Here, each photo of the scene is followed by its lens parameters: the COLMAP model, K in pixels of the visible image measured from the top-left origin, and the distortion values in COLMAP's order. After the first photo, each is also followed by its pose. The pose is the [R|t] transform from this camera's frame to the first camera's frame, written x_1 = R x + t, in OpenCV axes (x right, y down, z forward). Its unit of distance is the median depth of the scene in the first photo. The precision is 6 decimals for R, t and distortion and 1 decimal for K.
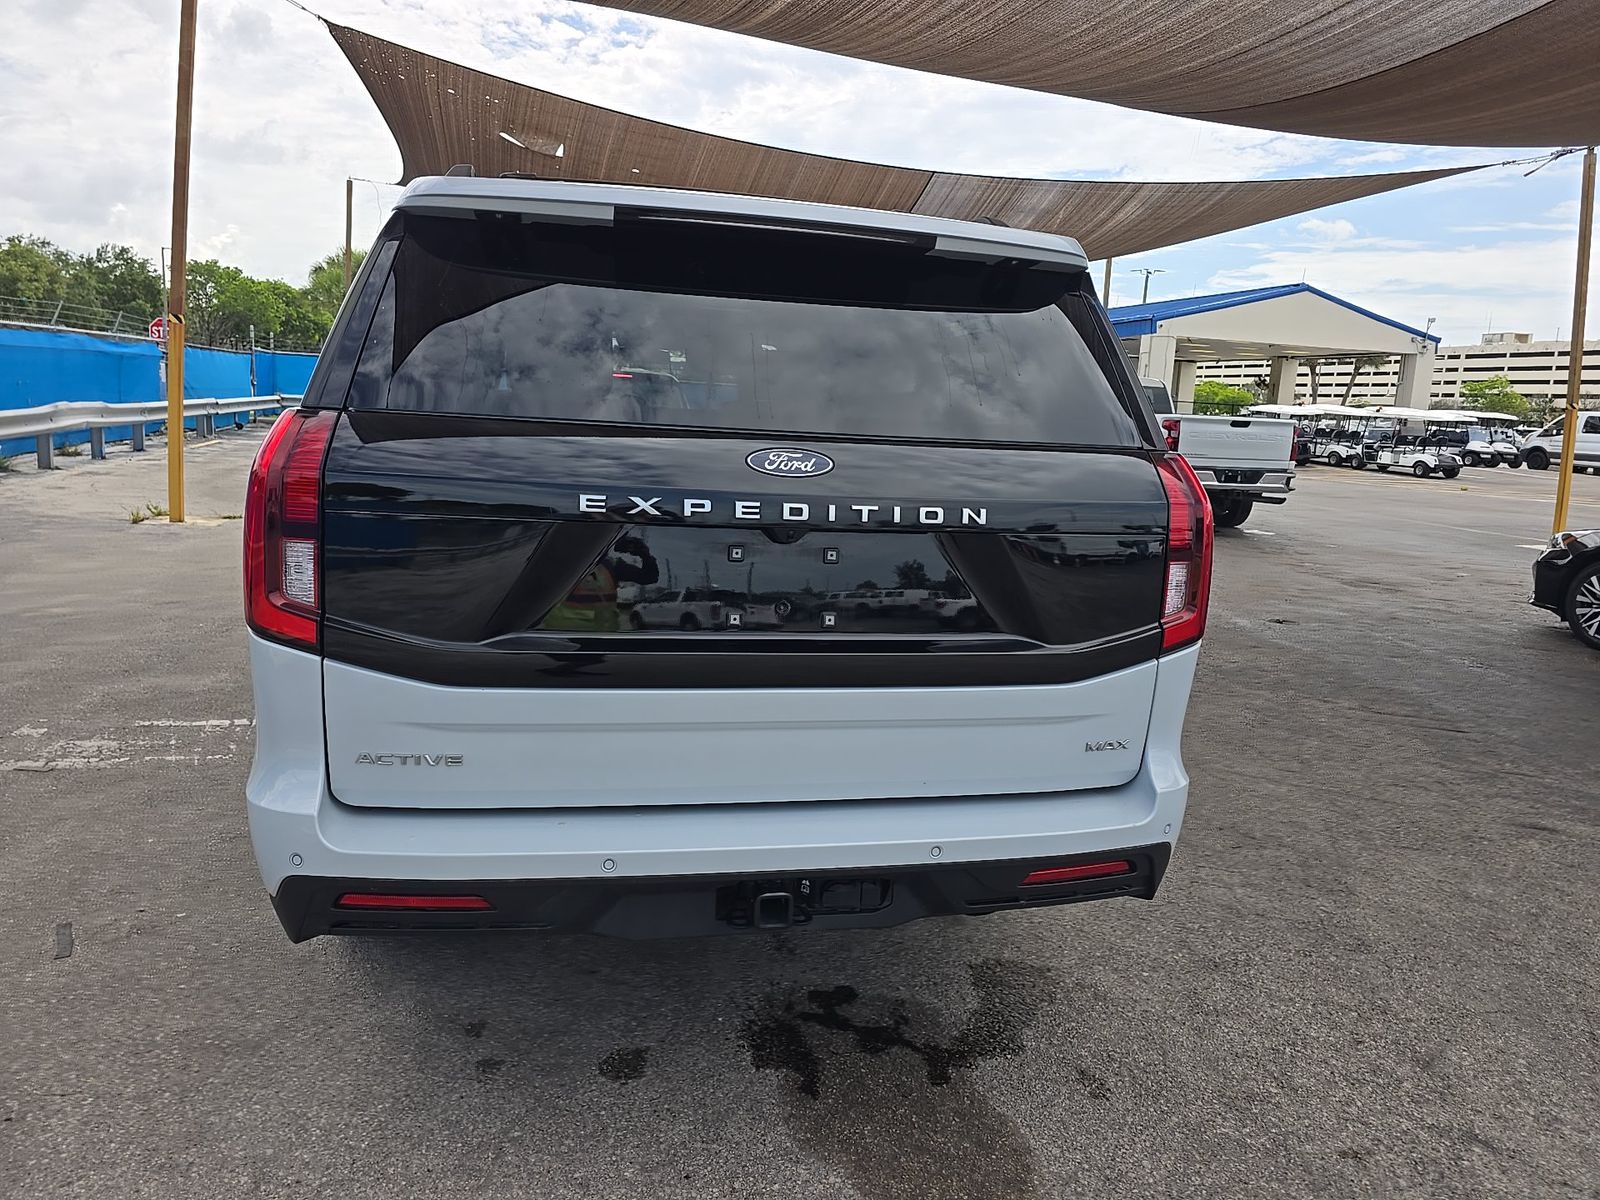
lens RADIAL K [[1081.1, 0, 805.1], [0, 1081.1, 596.4], [0, 0, 1]] dist [0.046424, -0.043133]
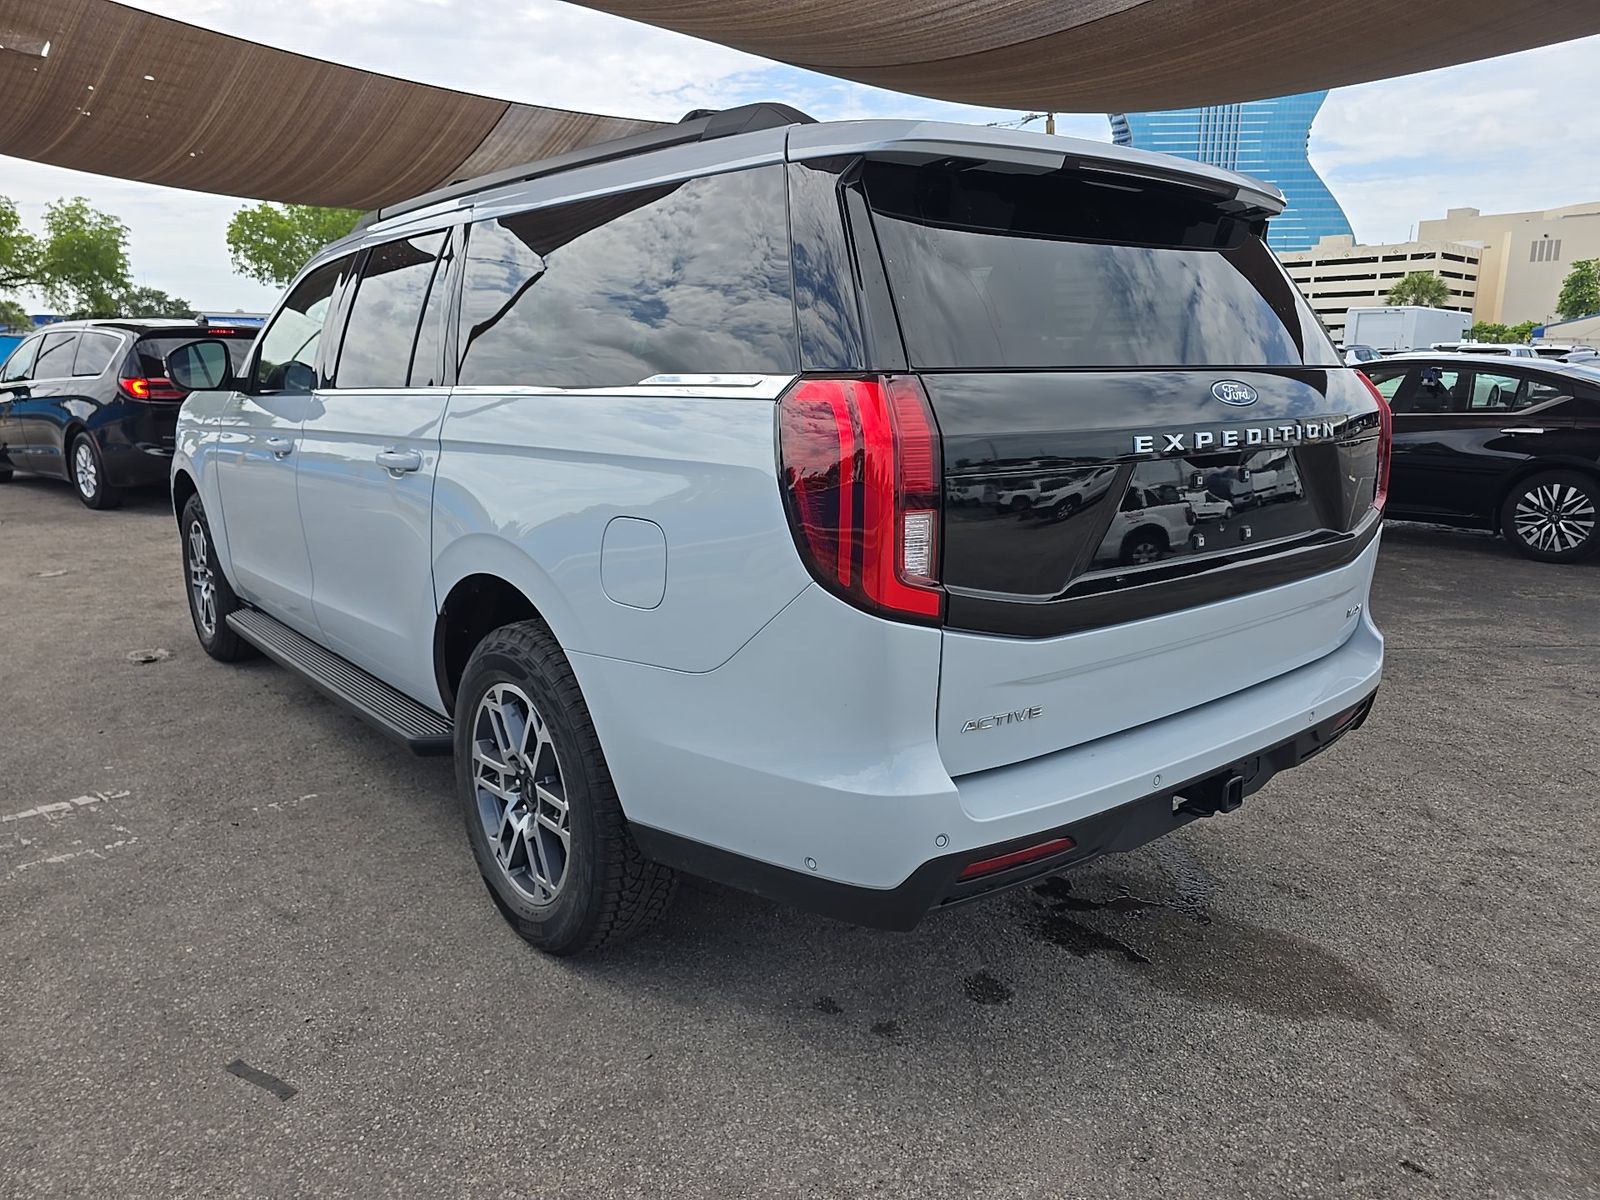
lens RADIAL K [[1090.7, 0, 800.0], [0, 1090.7, 600.0], [0, 0, 1]] dist [0.012159, 0.005640]
pose [[0.885322, -0.148318, 0.440689, -0.759614], [0.125831, 0.988820, 0.080010, -0.048730], [-0.447629, -0.015382, 0.894087, 0.154018]]
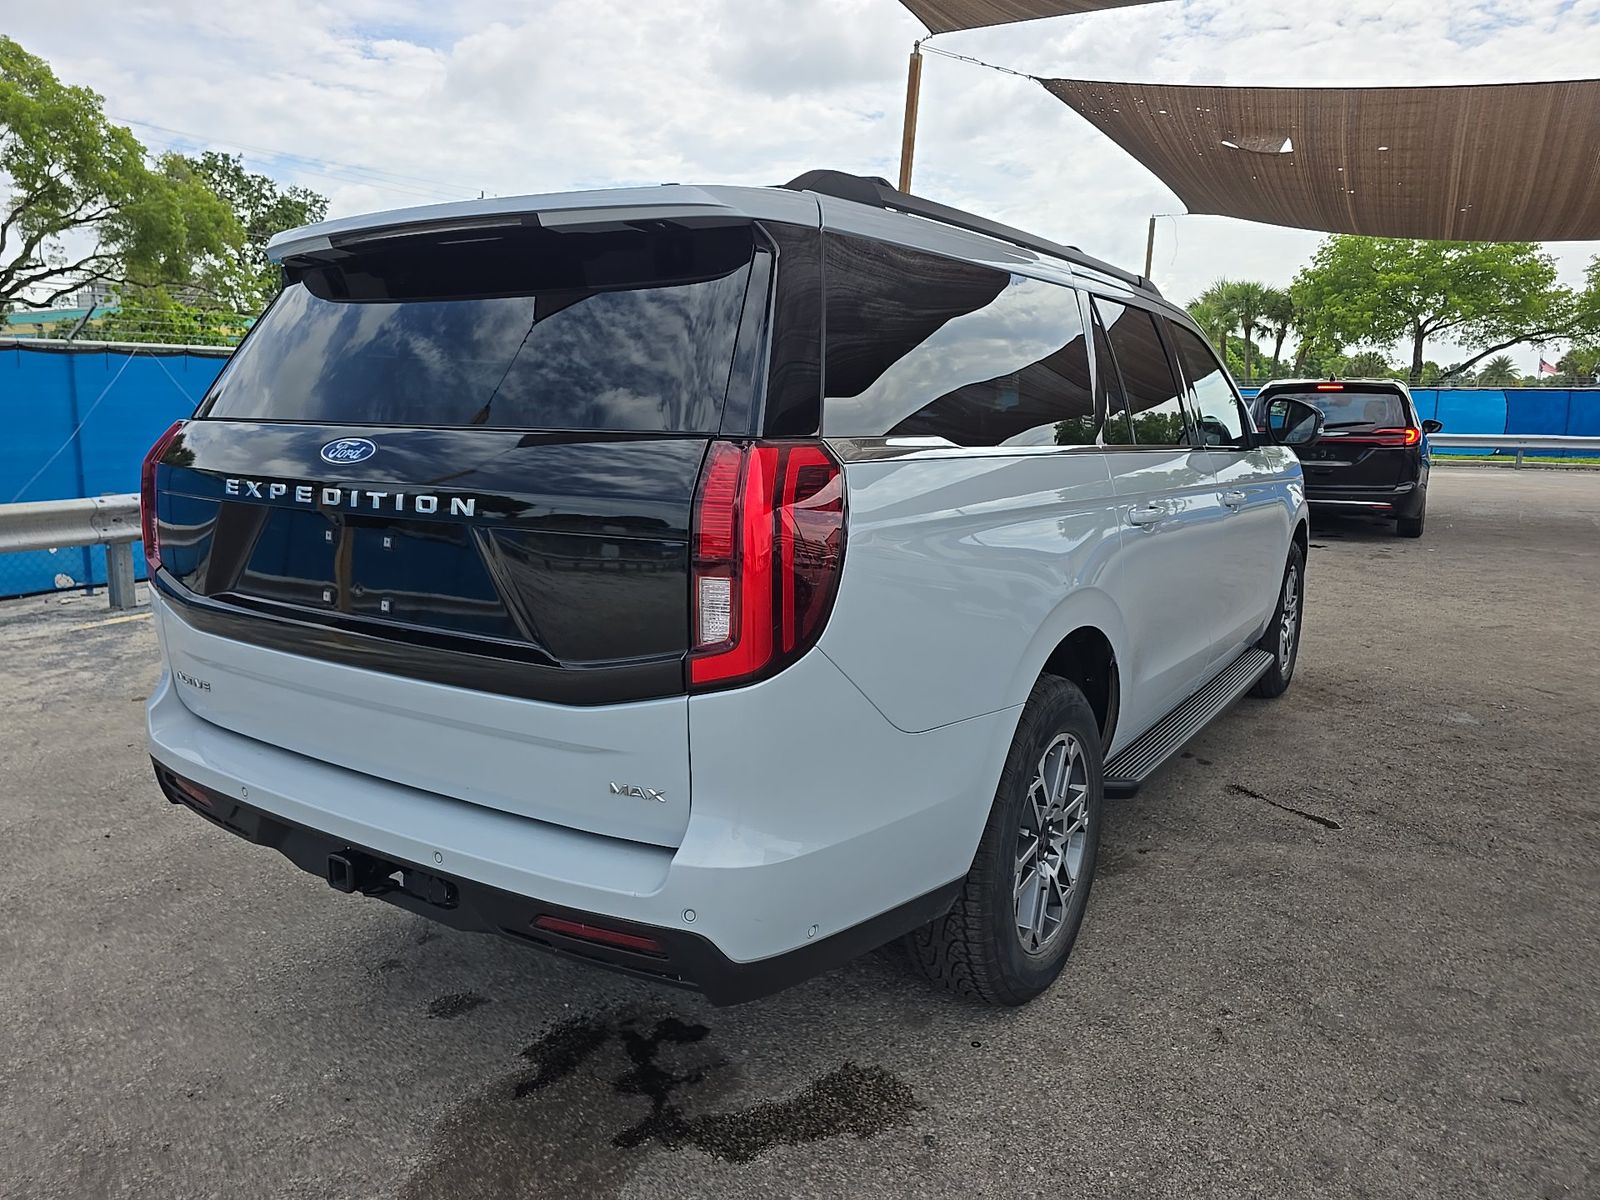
lens RADIAL K [[1081.1, 0, 805.1], [0, 1081.1, 596.4], [0, 0, 1]] dist [0.046424, -0.043133]
pose [[0.704486, 0.073910, -0.705859, 0.867192], [-0.093969, 0.995520, 0.010454, -0.028777], [0.703470, 0.058964, 0.708275, 0.458931]]
